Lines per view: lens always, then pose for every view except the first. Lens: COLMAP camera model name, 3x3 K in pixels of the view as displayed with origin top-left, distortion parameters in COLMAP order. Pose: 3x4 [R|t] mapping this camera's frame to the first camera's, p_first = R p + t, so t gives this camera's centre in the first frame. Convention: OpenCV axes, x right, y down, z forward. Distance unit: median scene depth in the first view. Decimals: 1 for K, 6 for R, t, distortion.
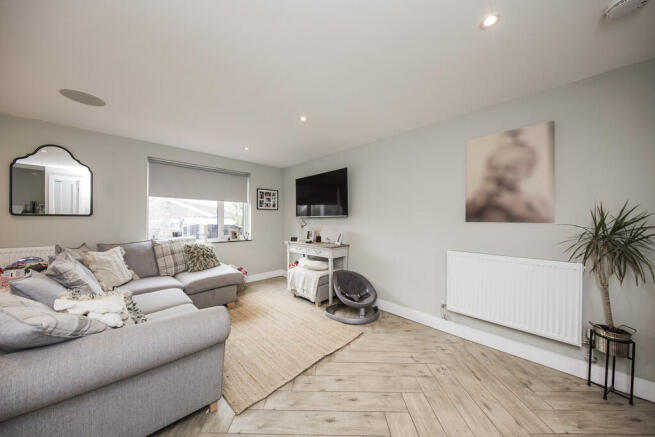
lens RADIAL K [[220.1, 0, 327.5], [0, 220.1, 218.5], [0, 0, 1]] dist [0.000312, -0.005135]
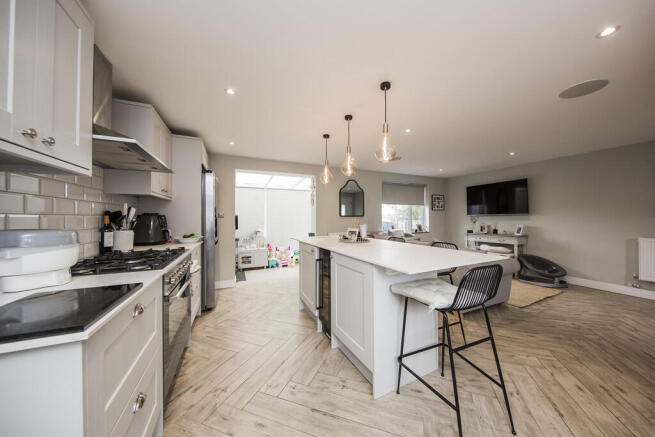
lens RADIAL K [[220.1, 0, 327.5], [0, 220.1, 218.5], [0, 0, 1]] dist [0.000312, -0.005135]
pose [[0.932165, -0.011674, -0.361845, -0.536798], [0.016795, 0.999798, 0.011011, -0.018796], [0.361643, -0.016341, 0.932173, -0.657907]]
